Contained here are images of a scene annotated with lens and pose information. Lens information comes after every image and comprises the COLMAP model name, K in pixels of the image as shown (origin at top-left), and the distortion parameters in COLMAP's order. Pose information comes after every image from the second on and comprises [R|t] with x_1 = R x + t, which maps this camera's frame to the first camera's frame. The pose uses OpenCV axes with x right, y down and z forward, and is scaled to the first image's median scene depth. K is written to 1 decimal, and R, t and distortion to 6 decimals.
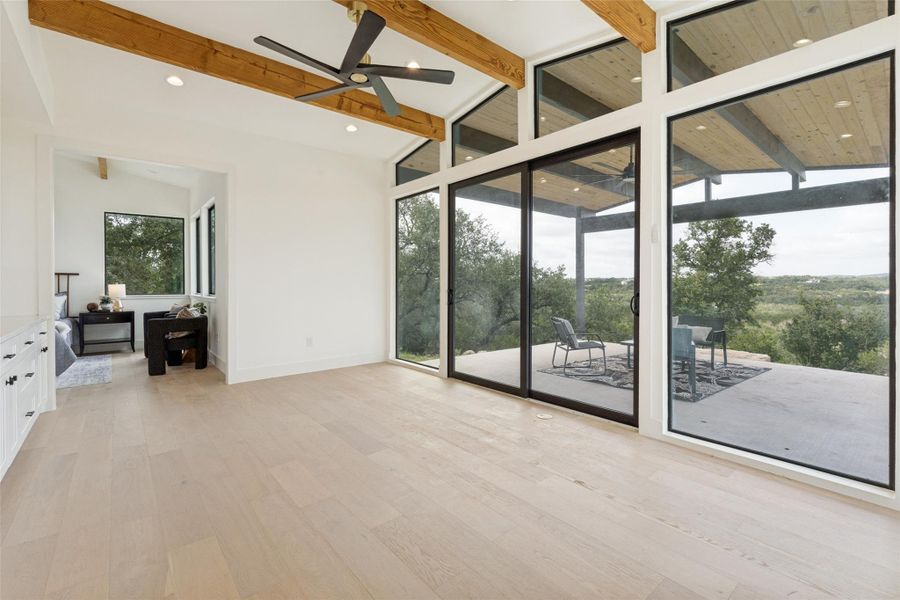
lens RADIAL K [[398.7, 0, 447.6], [0, 398.7, 287.9], [0, 0, 1]] dist [-0.002591, -0.000358]
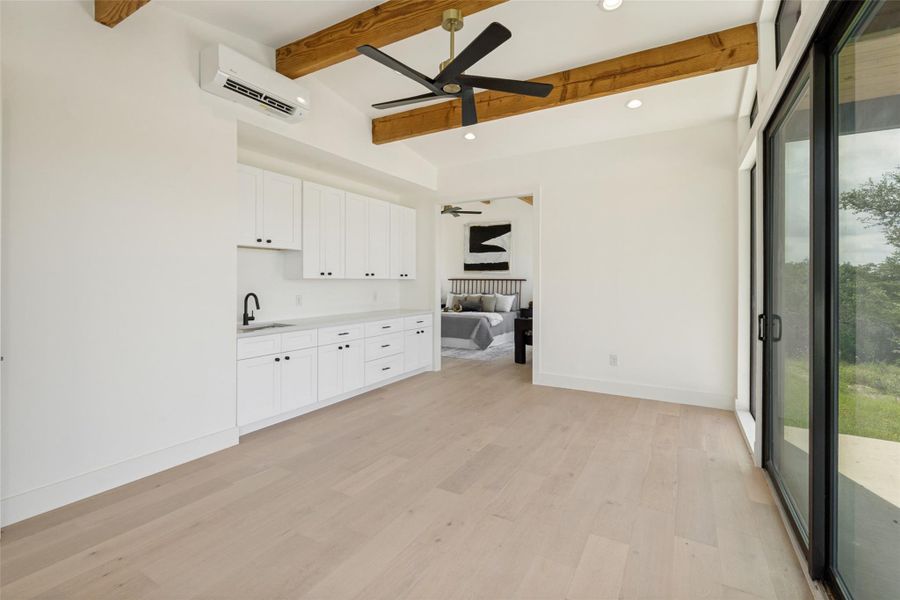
lens RADIAL K [[398.7, 0, 449.3], [0, 398.7, 256.8], [0, 0, 1]] dist [-0.002591, -0.000358]
pose [[0.347401, -0.055391, -0.936079, 0.275234], [-0.016180, 0.997751, -0.065045, -0.020189], [0.937577, 0.037743, 0.345724, 0.275355]]
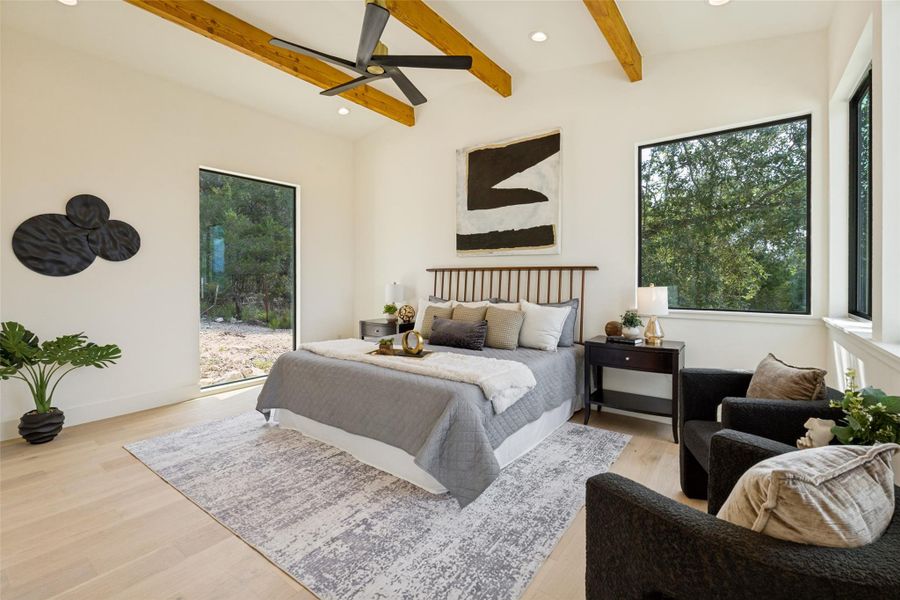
lens RADIAL K [[398.7, 0, 460.7], [0, 398.7, 277.6], [0, 0, 1]] dist [-0.002591, -0.000358]
pose [[0.257500, -0.001048, -0.966278, -0.444271], [-0.009772, 0.999945, -0.003689, -0.016916], [0.966229, 0.010392, 0.257476, 0.678549]]
